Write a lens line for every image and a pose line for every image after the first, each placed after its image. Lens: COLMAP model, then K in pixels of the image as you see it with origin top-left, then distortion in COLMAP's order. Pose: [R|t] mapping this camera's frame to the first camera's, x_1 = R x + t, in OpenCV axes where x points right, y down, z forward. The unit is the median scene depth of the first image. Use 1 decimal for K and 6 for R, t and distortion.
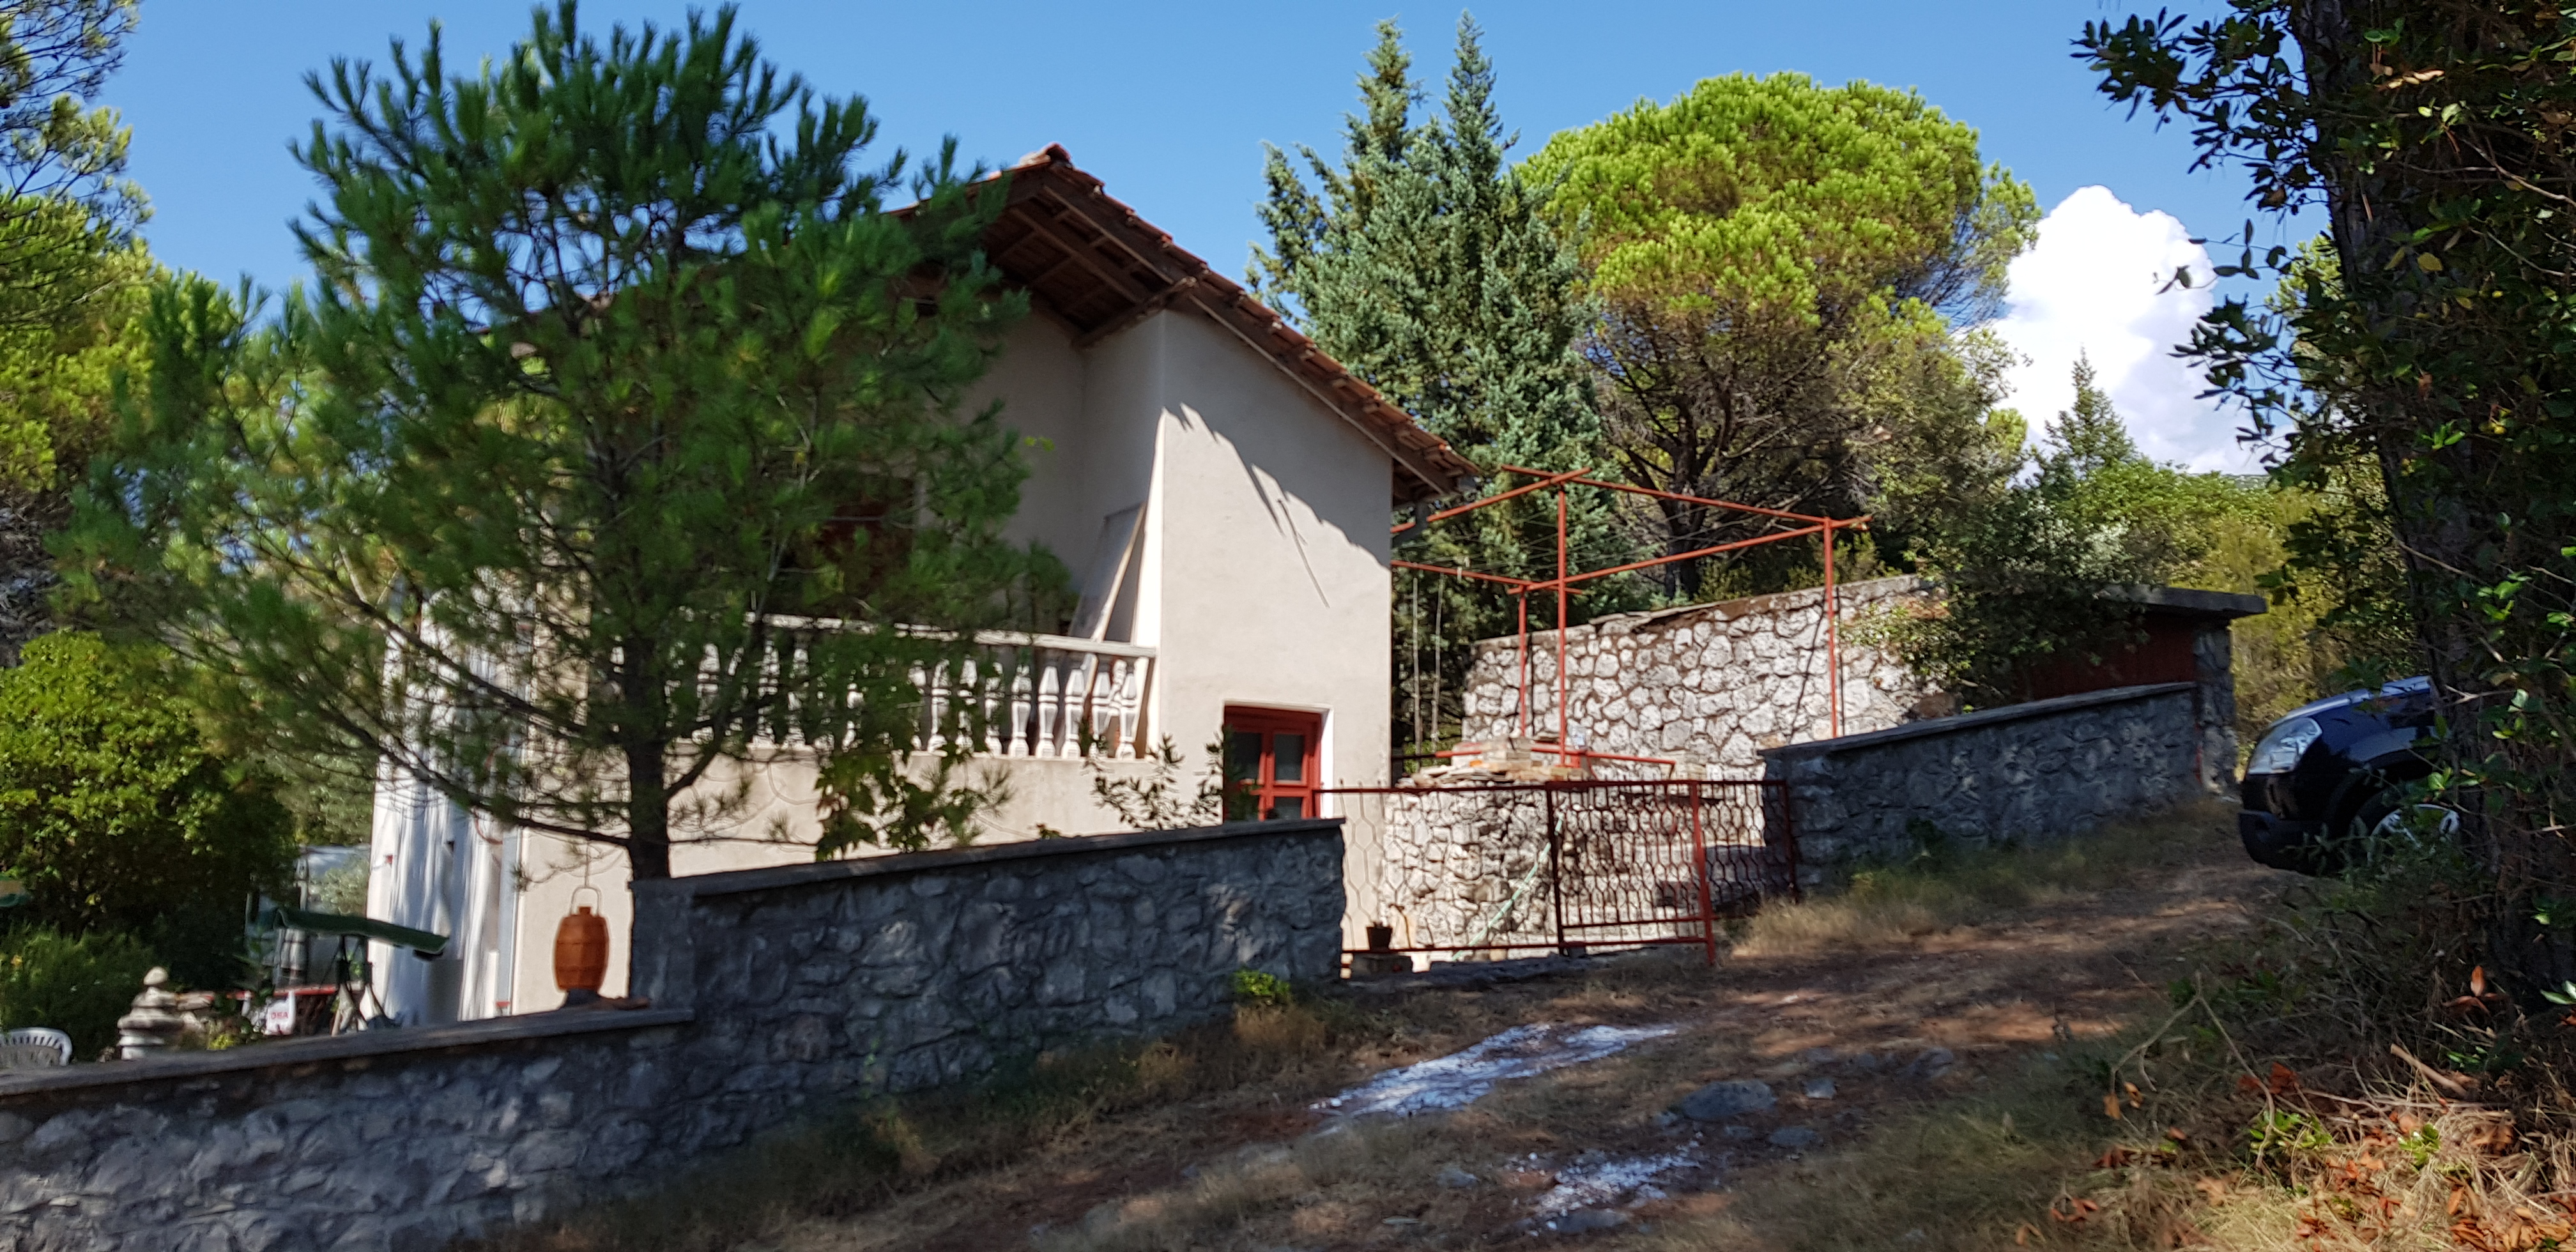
lens RADIAL K [[1937.7, 0, 1225.6], [0, 1937.7, 619.7], [0, 0, 1]] dist [0.078834, -0.132373]
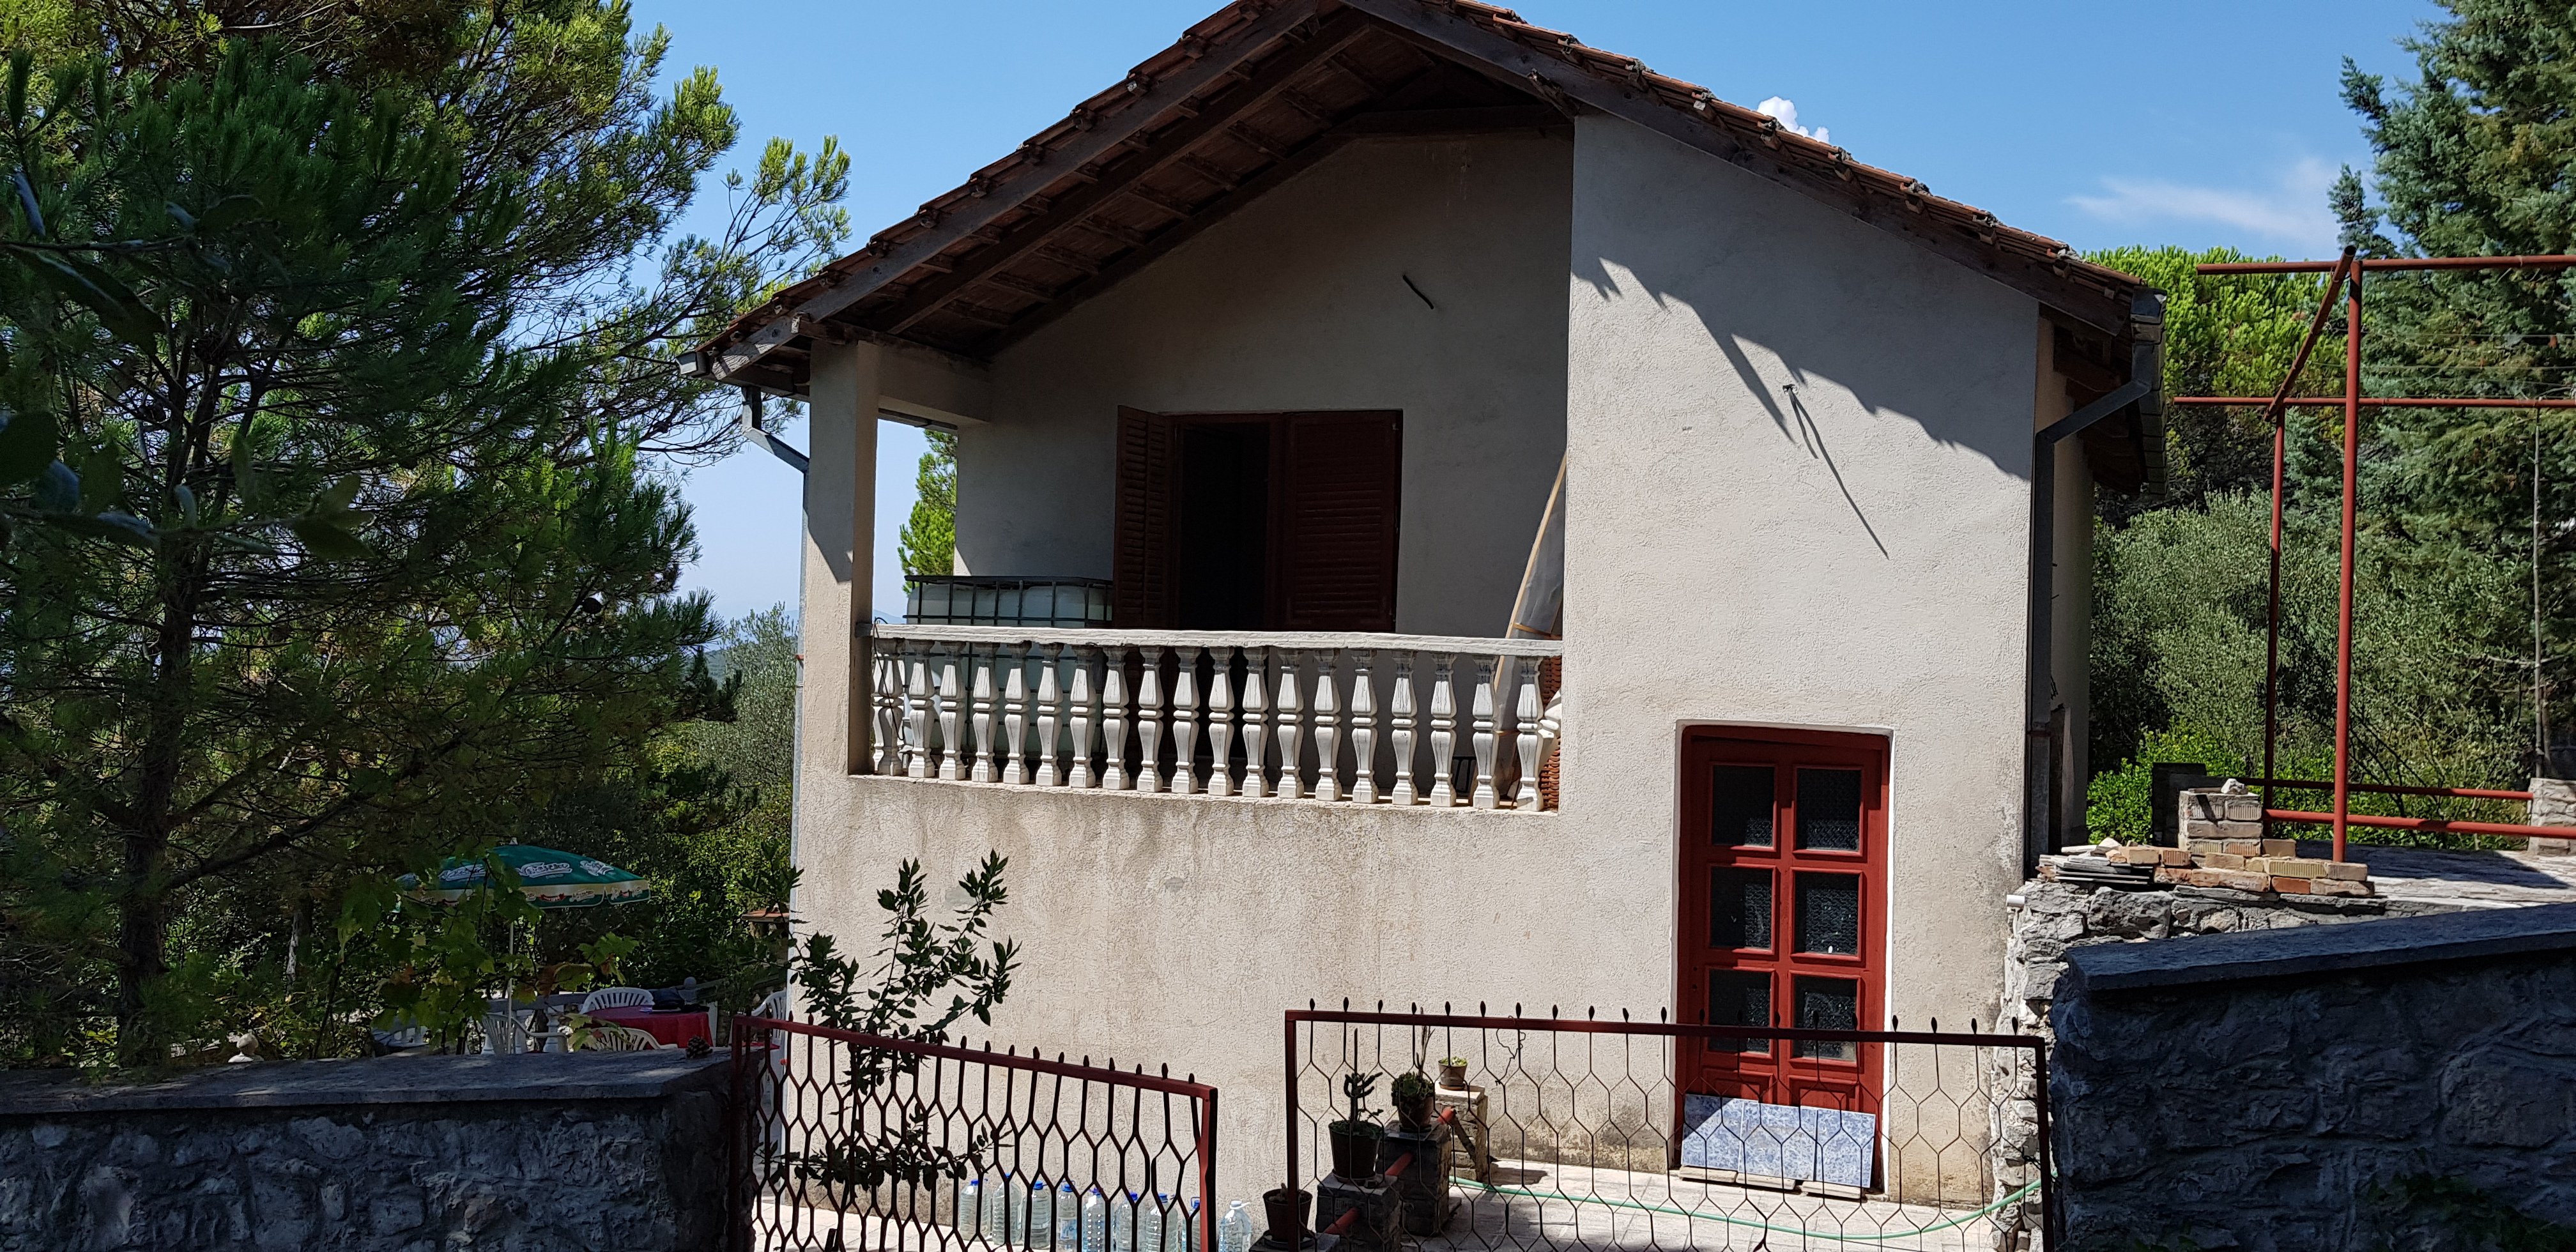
lens RADIAL K [[1937.7, 0, 1225.6], [0, 1937.7, 619.7], [0, 0, 1]] dist [0.078834, -0.132373]
pose [[0.590464, -0.017536, -0.806874, 0.338674], [0.093513, 0.994517, 0.046818, -0.027982], [0.801628, -0.103098, 0.588866, 0.408237]]
